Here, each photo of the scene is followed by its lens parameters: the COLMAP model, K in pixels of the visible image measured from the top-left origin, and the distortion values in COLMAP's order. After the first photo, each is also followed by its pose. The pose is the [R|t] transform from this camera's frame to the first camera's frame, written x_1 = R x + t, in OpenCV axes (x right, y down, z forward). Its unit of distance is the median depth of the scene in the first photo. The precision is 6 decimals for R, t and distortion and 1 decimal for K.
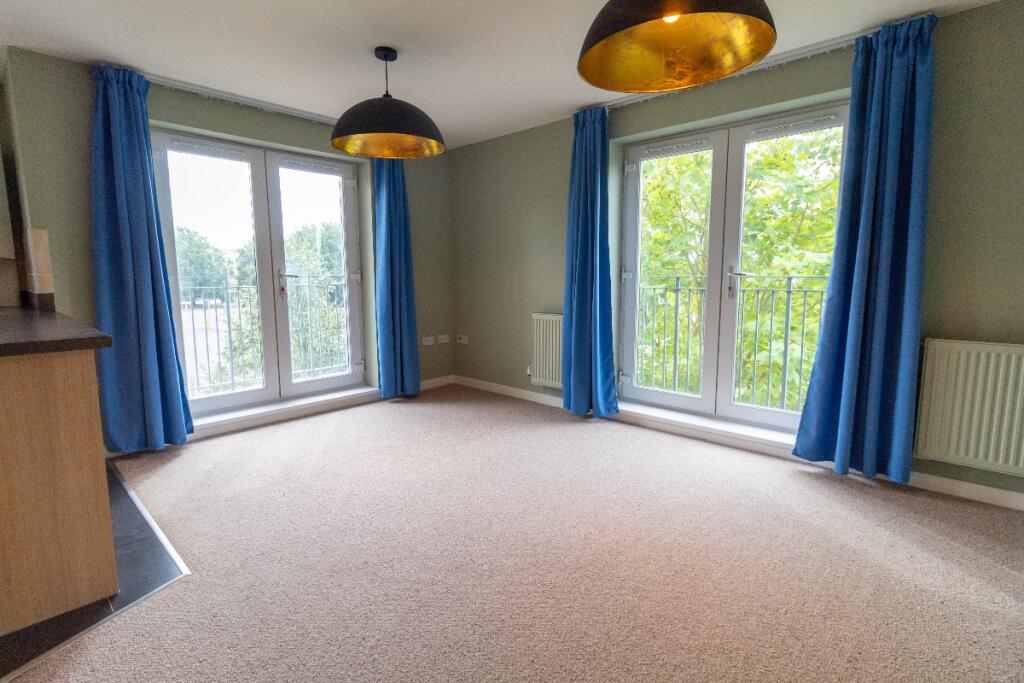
lens RADIAL K [[482.5, 0, 511.2], [0, 482.5, 329.9], [0, 0, 1]] dist [0.000374, 0.000072]
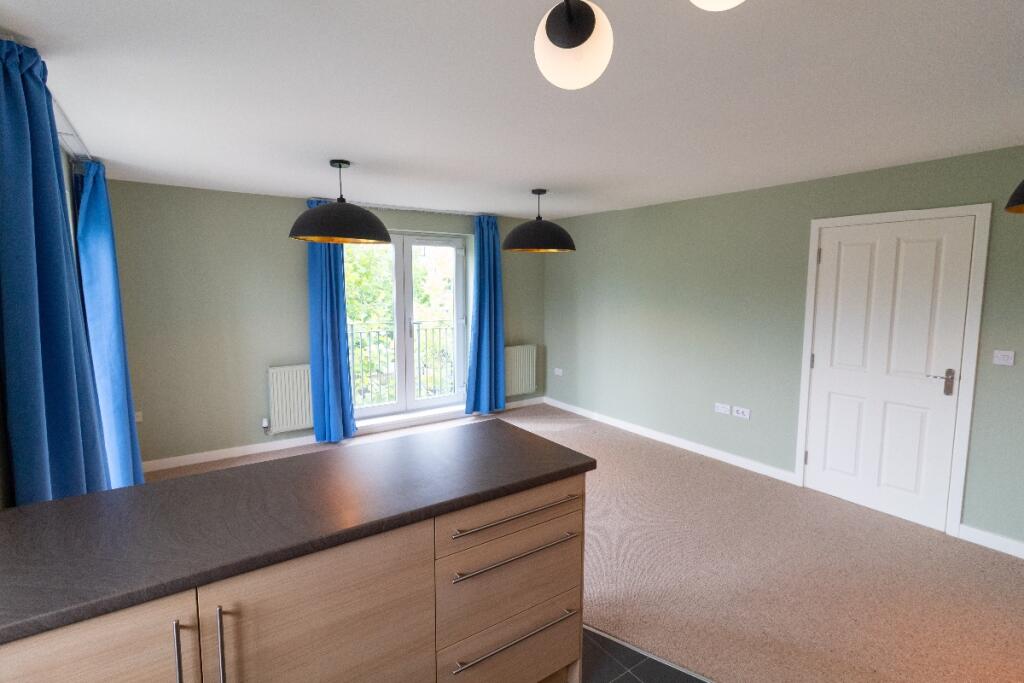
lens RADIAL K [[482.5, 0, 511.2], [0, 482.5, 329.9], [0, 0, 1]] dist [0.000374, 0.000072]
pose [[0.223049, -0.087619, 0.970862, -0.958640], [0.105557, 0.992267, 0.065300, -0.145309], [-0.969075, 0.087916, 0.230572, 0.256590]]
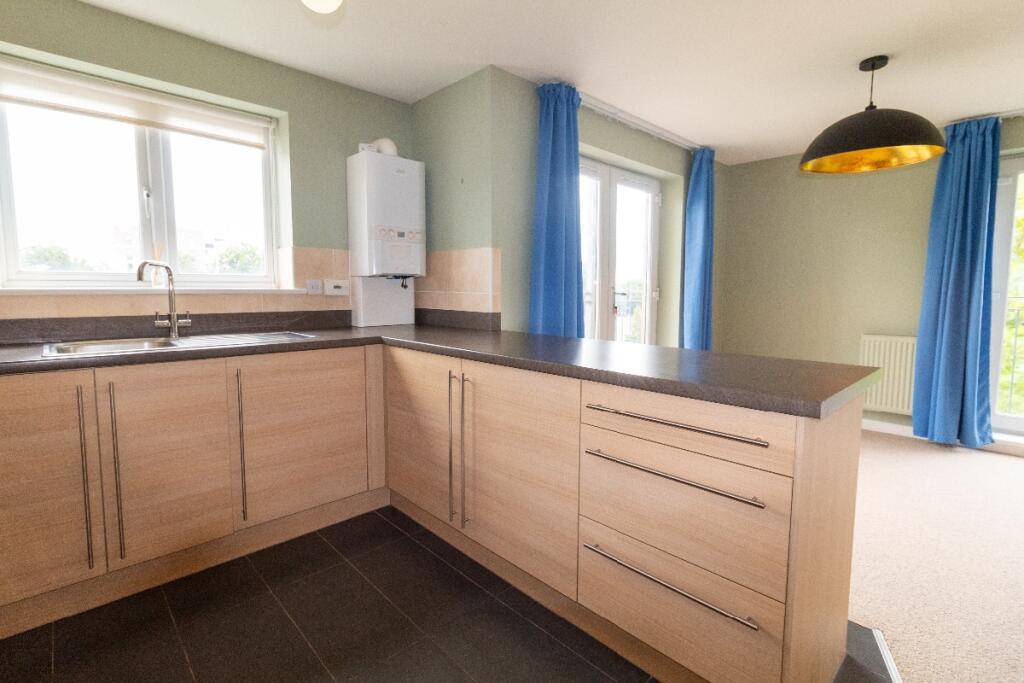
lens RADIAL K [[481.4, 0, 515.0], [0, 481.4, 338.7], [0, 0, 1]] dist [-0.012384, -0.000350]
pose [[0.997263, 0.011739, -0.072995, -0.636069], [-0.012699, 0.999839, -0.012706, -0.006457], [0.072834, 0.013598, 0.997251, 0.013839]]
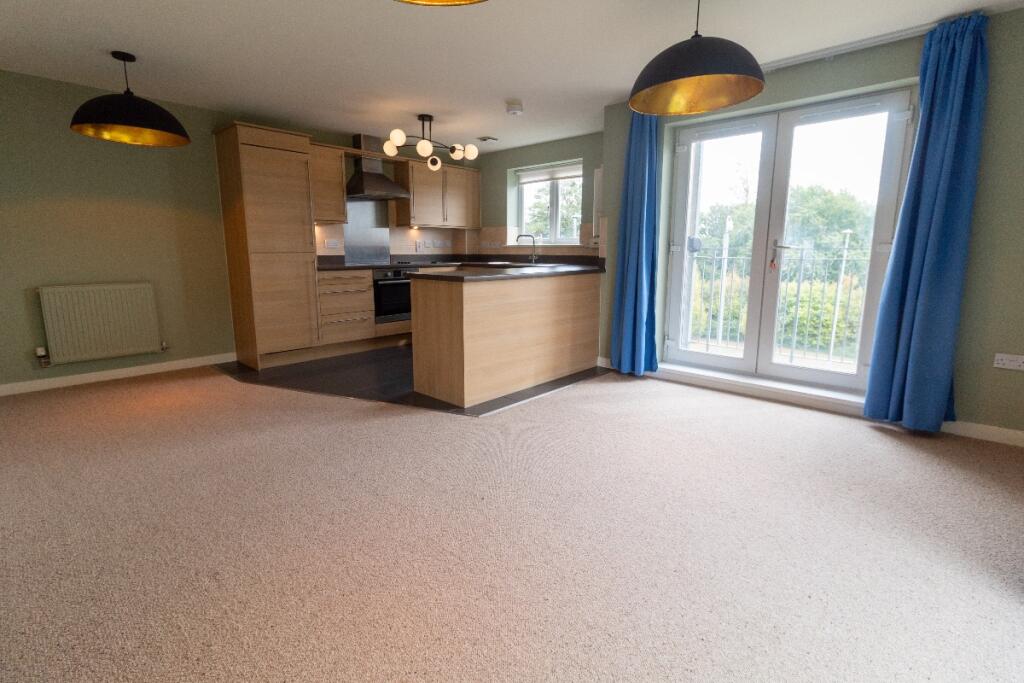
lens RADIAL K [[482.5, 0, 511.2], [0, 482.5, 329.9], [0, 0, 1]] dist [0.000374, 0.000072]
pose [[0.007758, 0.169514, -0.985497, 0.494797], [-0.112764, 0.979389, 0.167575, -0.055916], [0.993591, 0.109829, 0.026713, 0.507512]]
